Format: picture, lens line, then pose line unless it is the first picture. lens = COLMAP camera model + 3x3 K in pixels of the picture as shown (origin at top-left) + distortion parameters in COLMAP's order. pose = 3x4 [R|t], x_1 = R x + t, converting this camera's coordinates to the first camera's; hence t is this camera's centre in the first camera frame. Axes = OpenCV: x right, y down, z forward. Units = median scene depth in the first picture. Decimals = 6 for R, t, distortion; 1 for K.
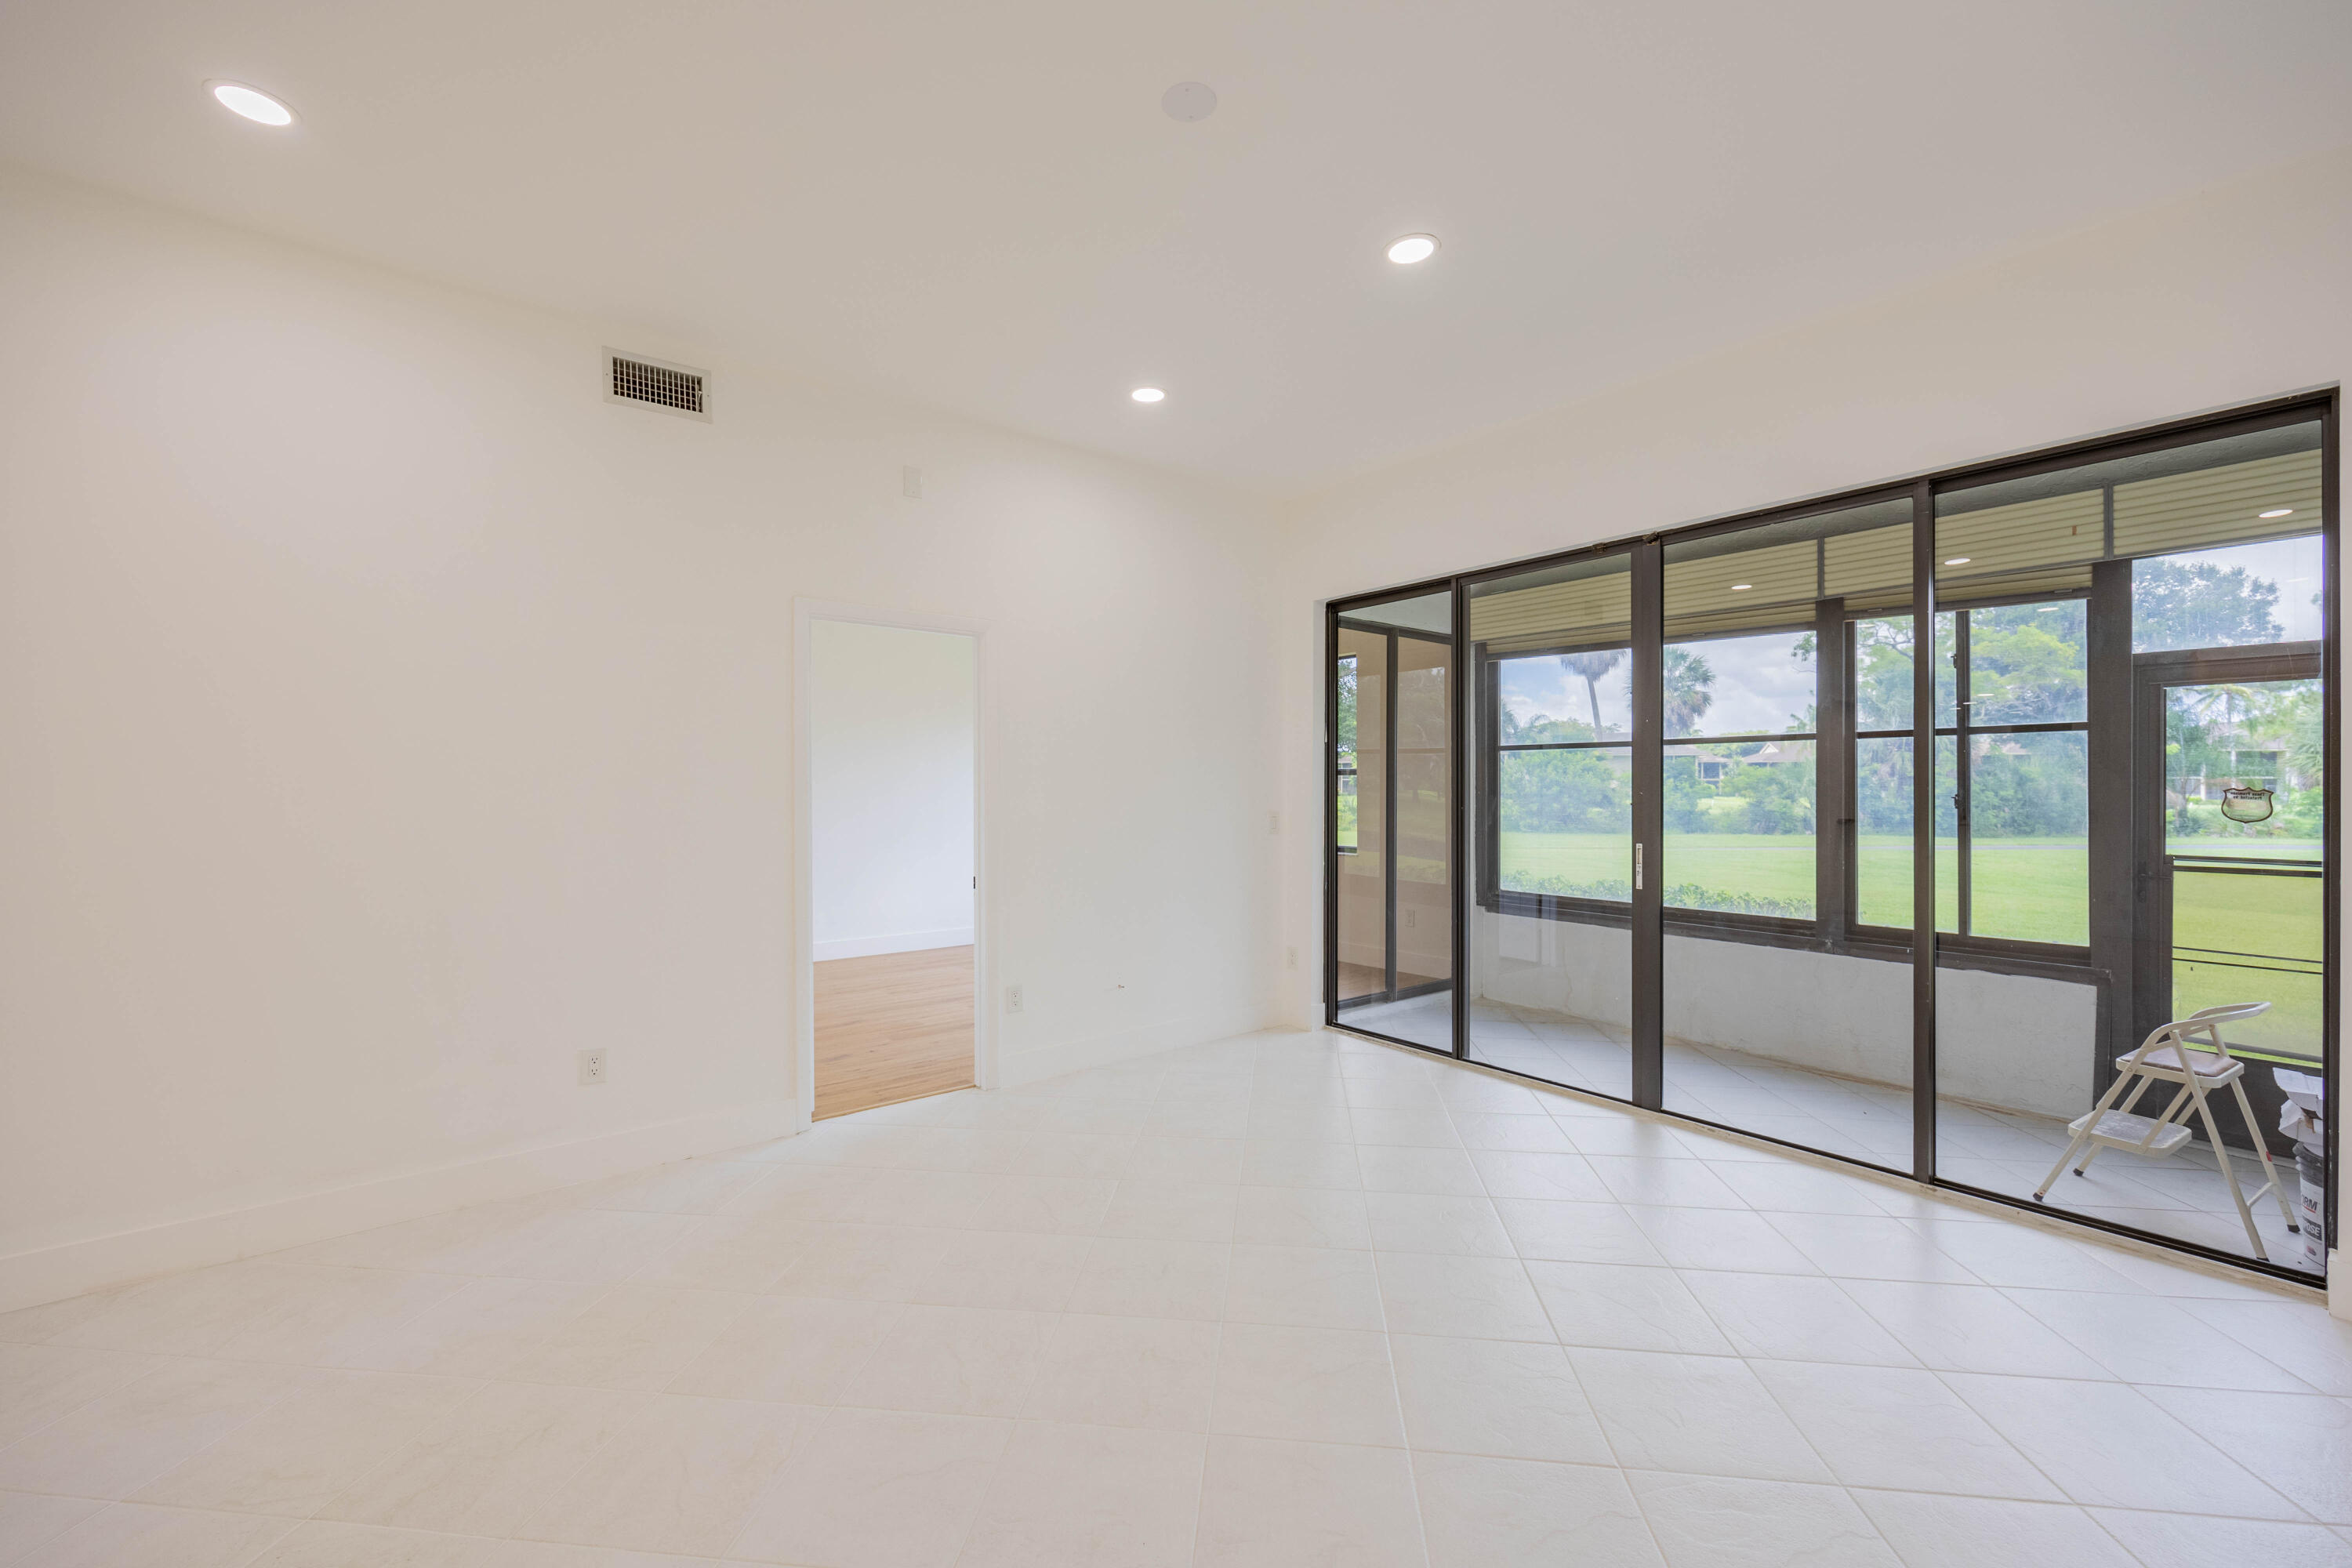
lens RADIAL K [[938.3, 0, 1184.9], [0, 938.3, 793.3], [0, 0, 1]] dist [-0.003398, 0.002209]
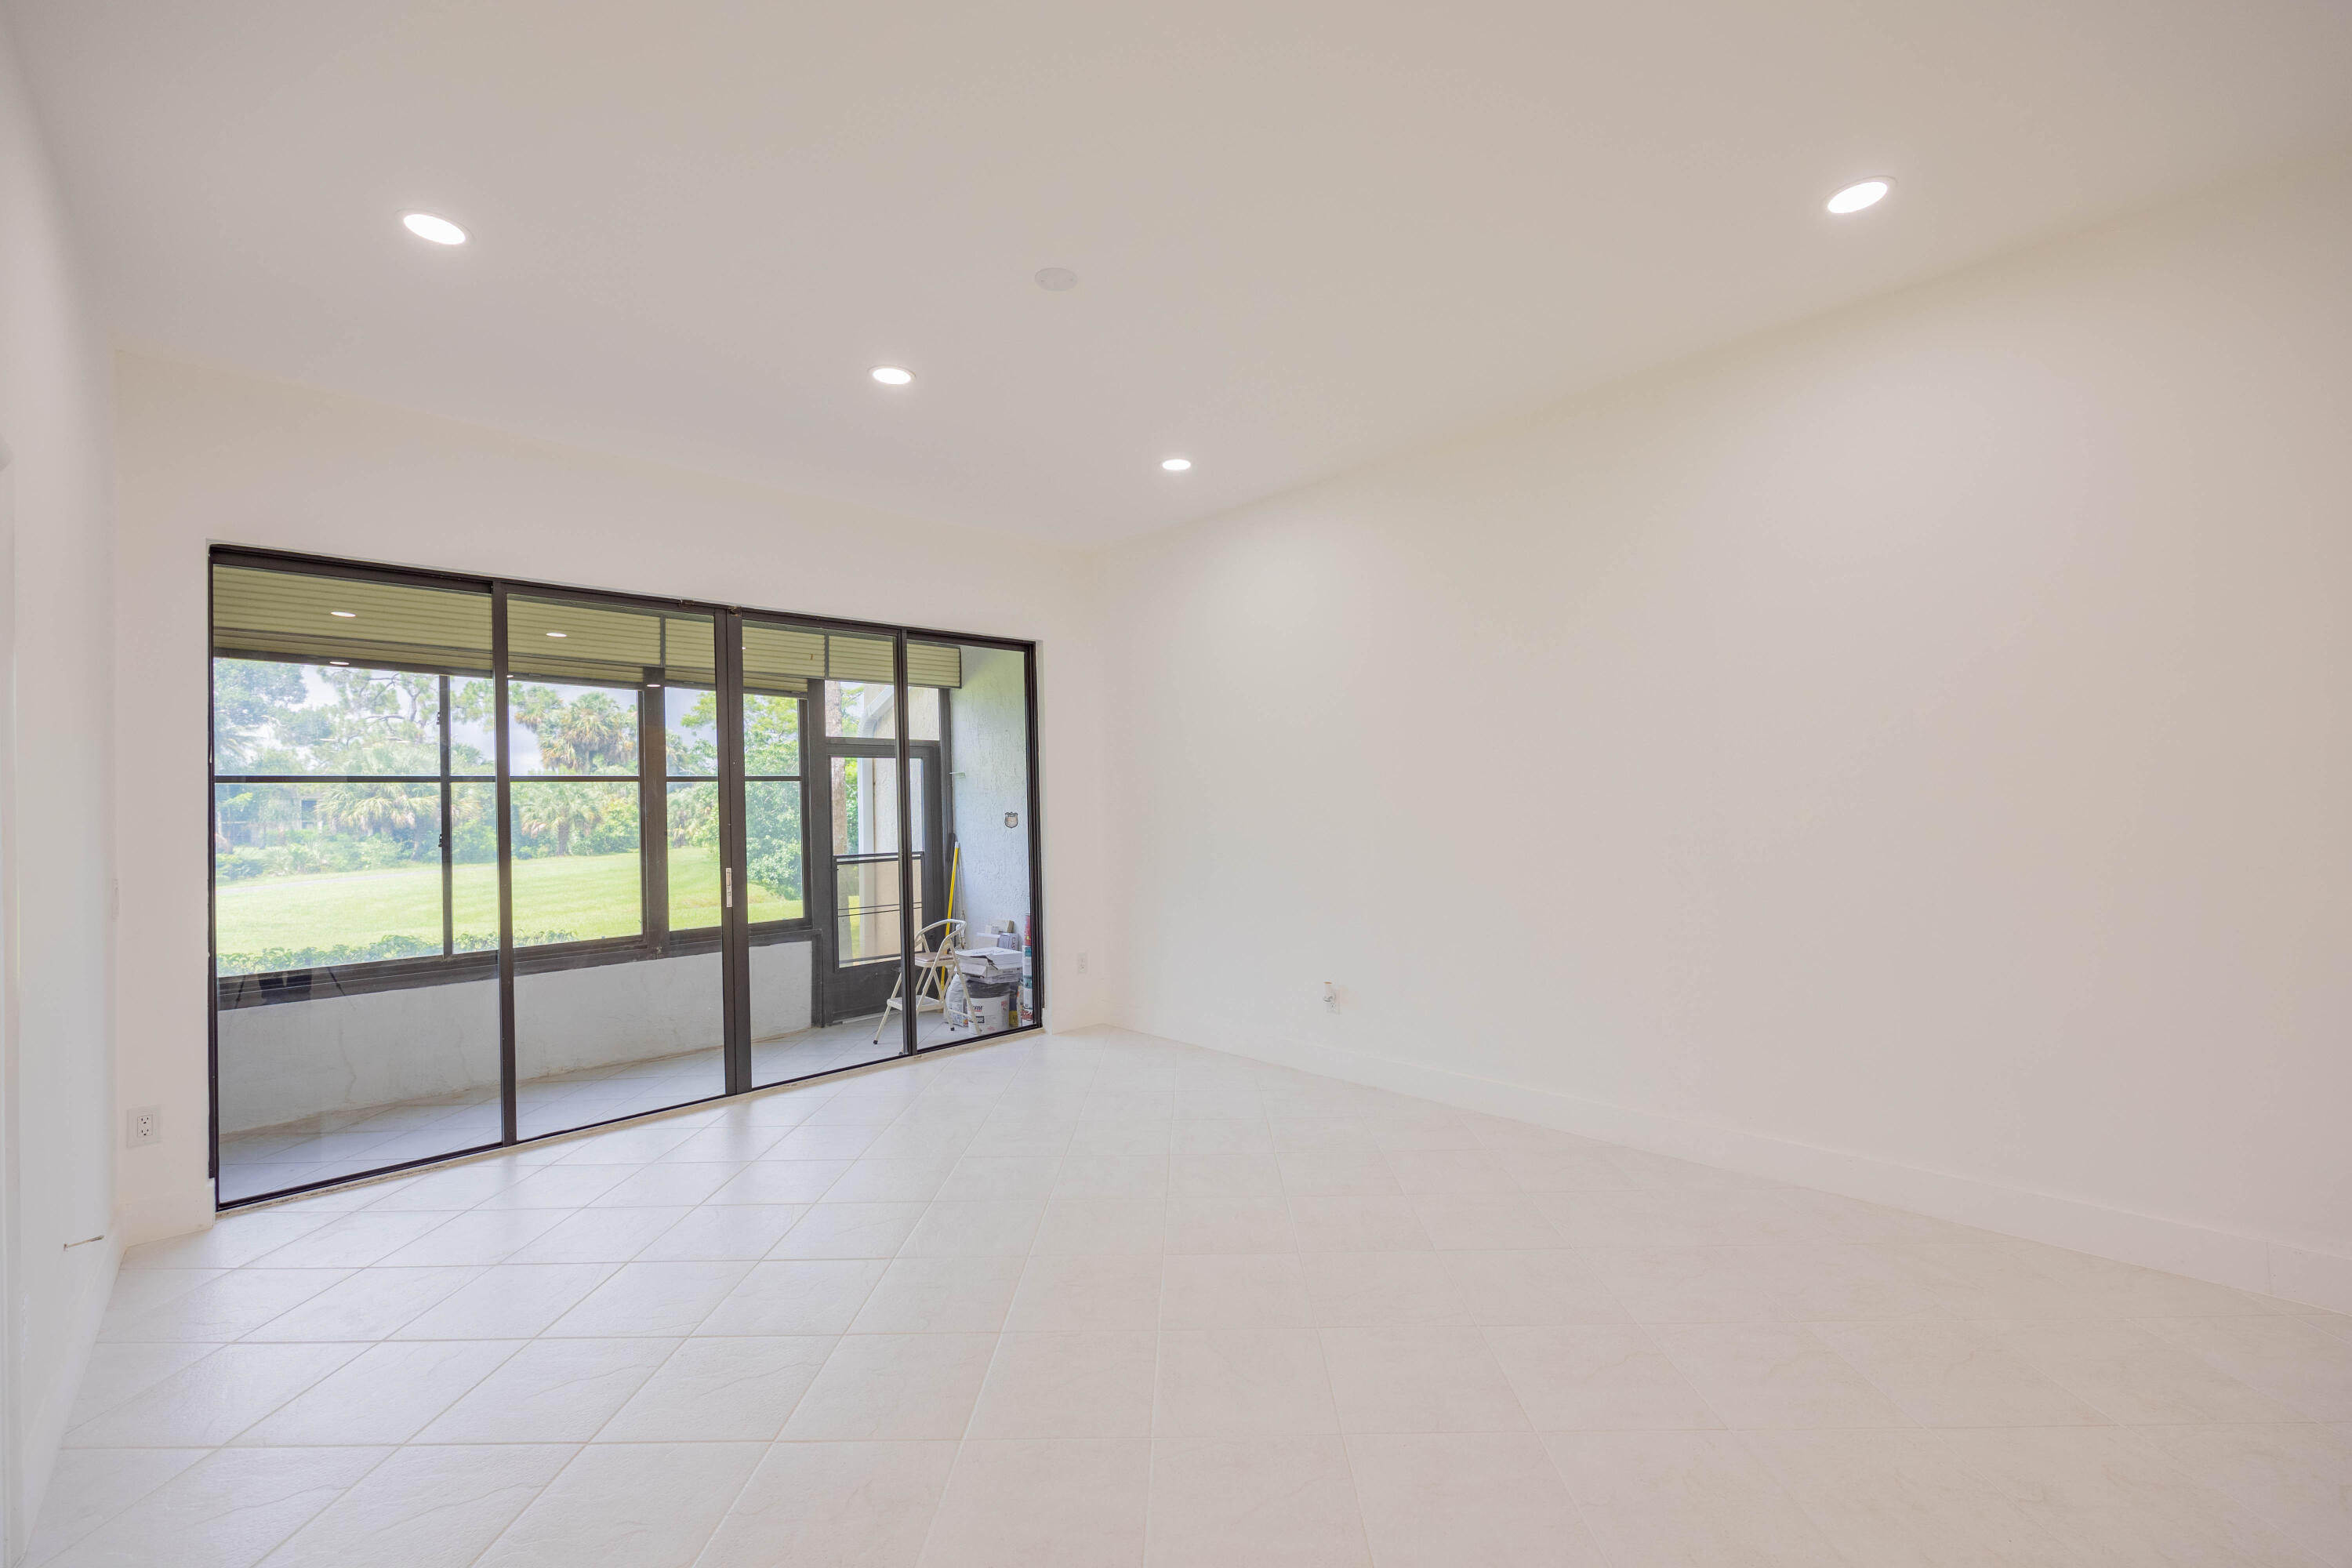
lens RADIAL K [[938.3, 0, 1171.7], [0, 938.3, 787.6], [0, 0, 1]] dist [-0.003398, 0.002209]
pose [[-0.099037, 0.022826, 0.994822, -0.680871], [0.033725, 0.999240, -0.019570, -0.004527], [-0.994512, 0.031613, -0.099731, 0.529482]]
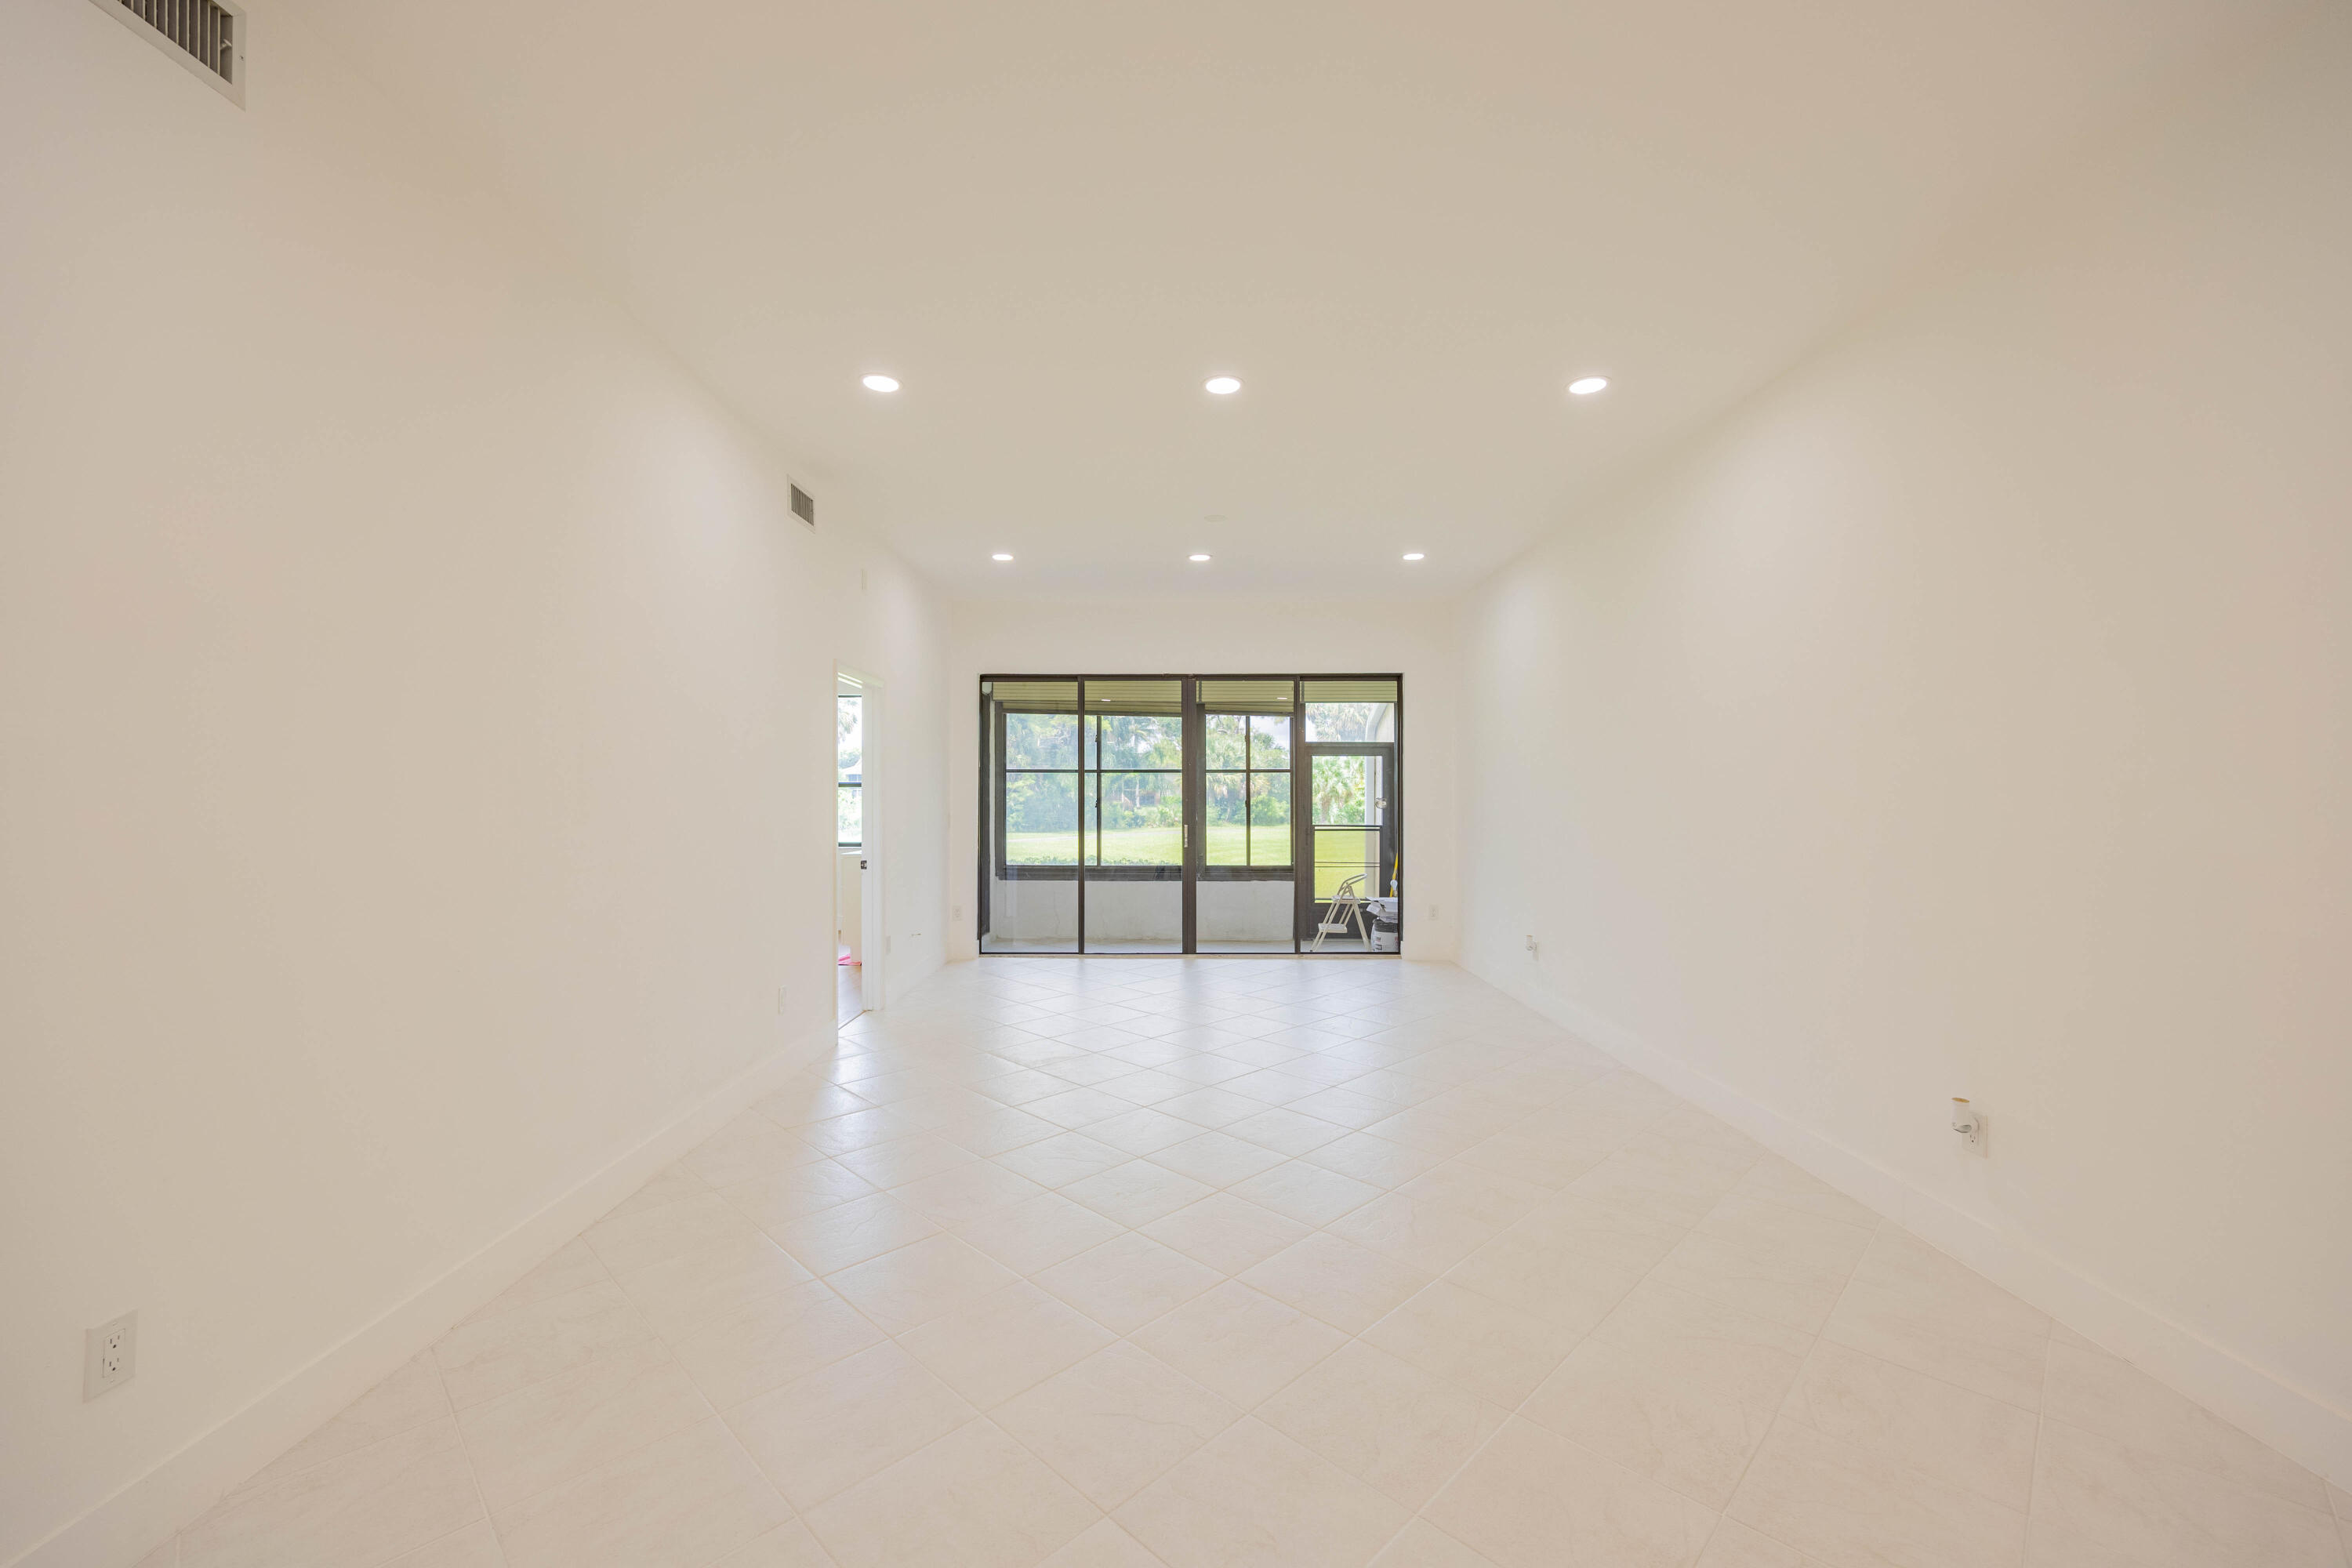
lens RADIAL K [[938.3, 0, 1173.1], [0, 938.3, 789.4], [0, 0, 1]] dist [-0.003398, 0.002209]
pose [[0.621371, 0.007388, 0.783481, -1.054257], [0.003228, 0.999923, -0.011989, 0.001456], [-0.783510, 0.009979, 0.621300, -0.229032]]
